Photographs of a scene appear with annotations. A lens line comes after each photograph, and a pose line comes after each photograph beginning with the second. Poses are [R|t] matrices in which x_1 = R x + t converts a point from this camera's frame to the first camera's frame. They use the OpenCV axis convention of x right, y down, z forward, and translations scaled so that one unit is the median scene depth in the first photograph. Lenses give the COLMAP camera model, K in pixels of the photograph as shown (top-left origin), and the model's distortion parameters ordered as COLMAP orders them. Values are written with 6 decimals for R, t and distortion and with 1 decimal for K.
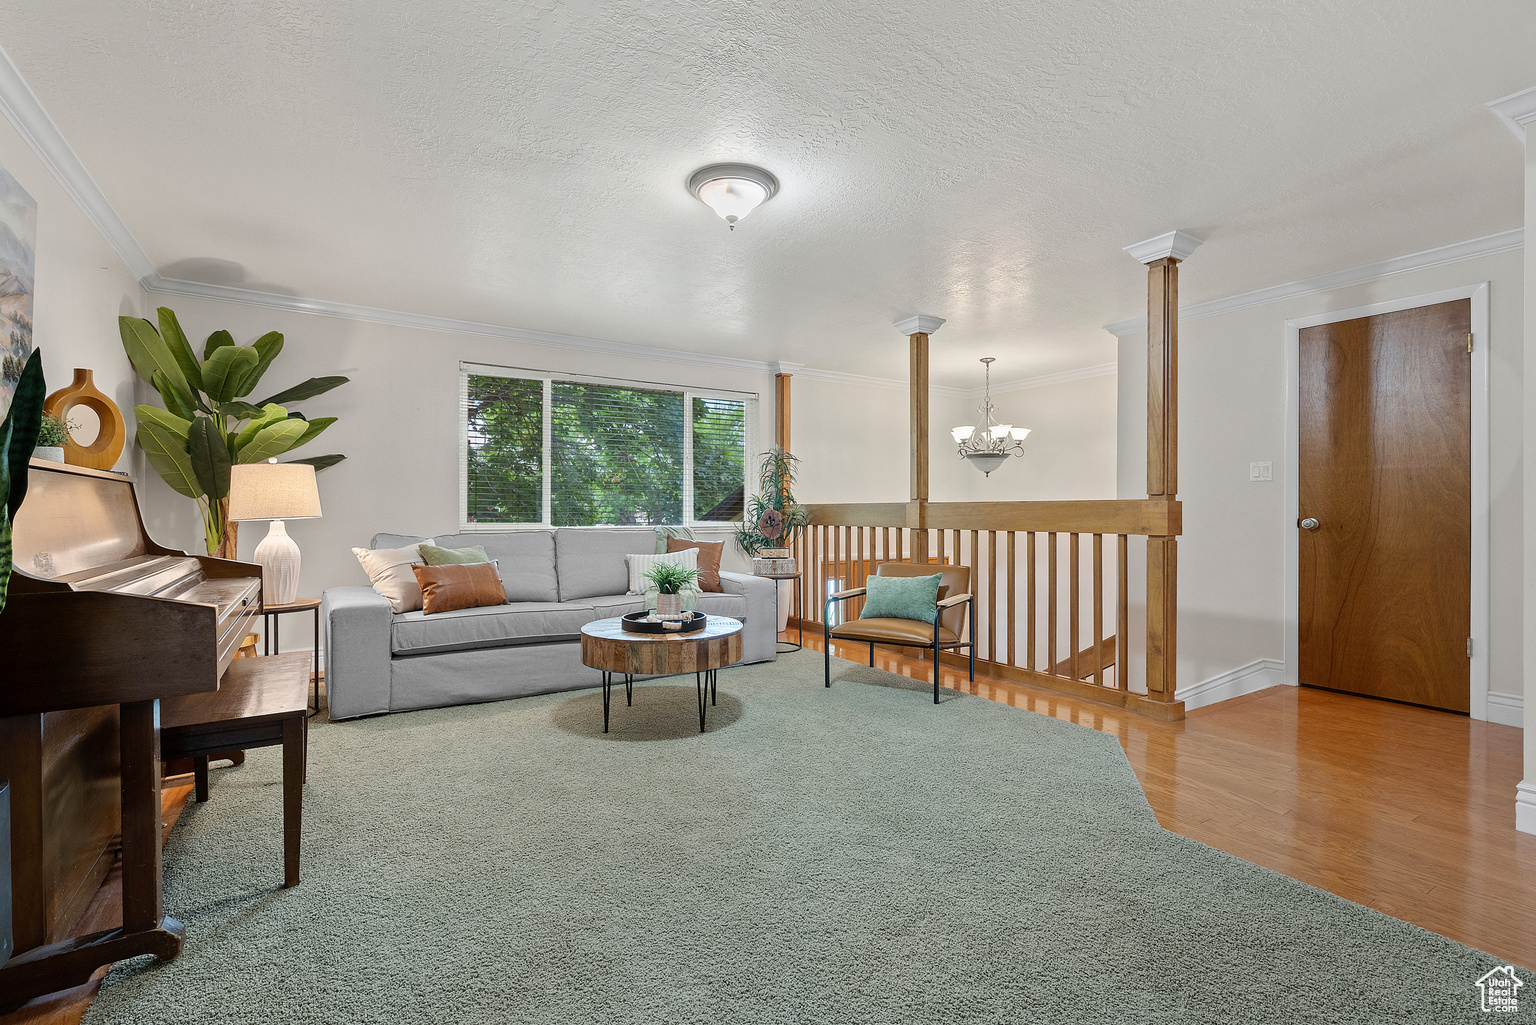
lens RADIAL K [[699.0, 0, 760.4], [0, 699.0, 513.5], [0, 0, 1]] dist [-0.000809, -0.001362]
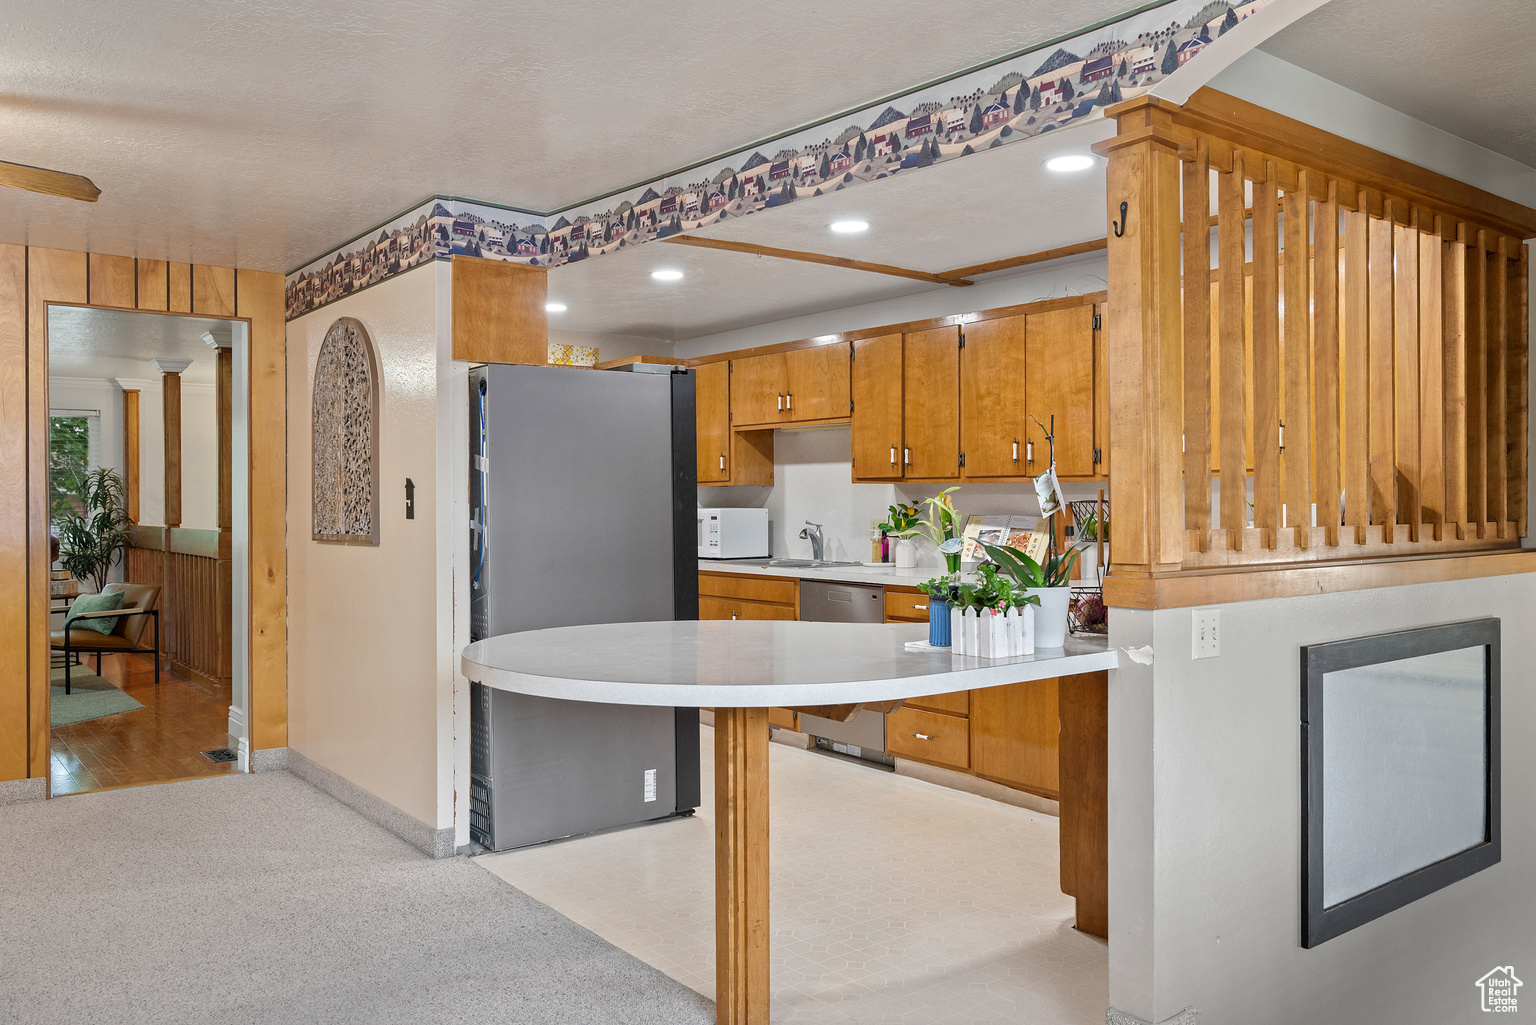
lens RADIAL K [[1178.6, 0, 769.6], [0, 1178.6, 507.6], [0, 0, 1]] dist [0.007034, 0.006038]
pose [[0.994816, -0.002712, 0.101654, 1.335949], [0.002992, 0.999992, -0.002609, -0.054101], [-0.101646, 0.002899, 0.994816, -1.277840]]
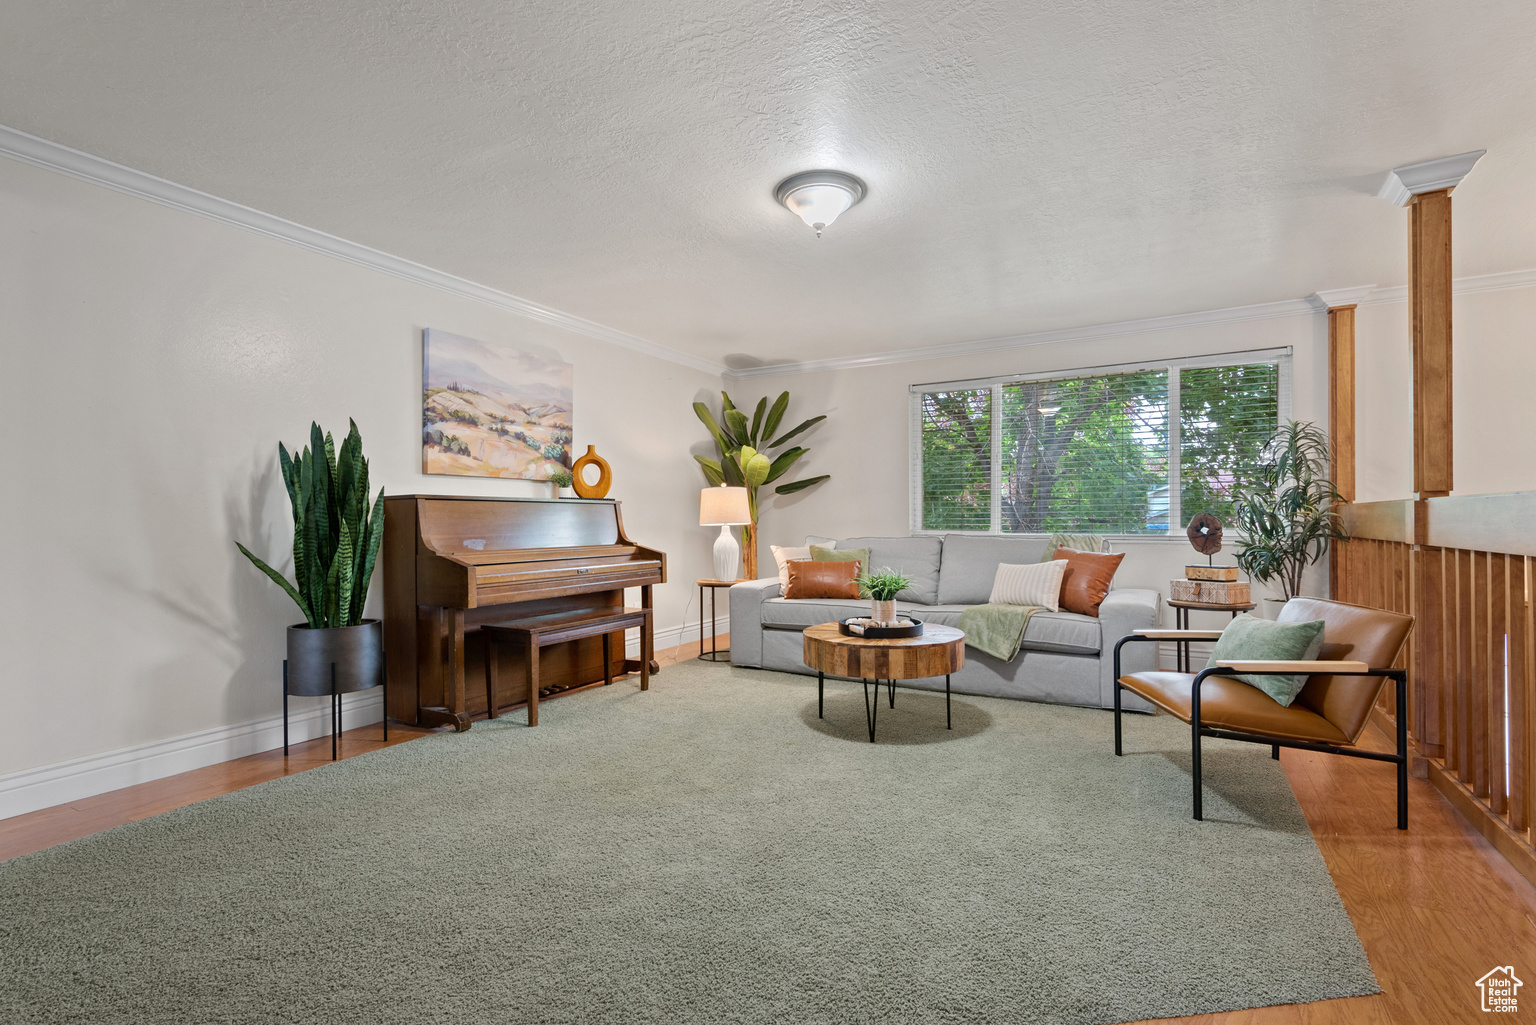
lens RADIAL K [[699.0, 0, 761.9], [0, 699.0, 522.8], [0, 0, 1]] dist [-0.000809, -0.001362]
pose [[0.462059, -0.000397, -0.886849, 0.655368], [0.002480, 0.999997, 0.000844, 0.003328], [0.886846, -0.002589, 0.462058, 0.376162]]
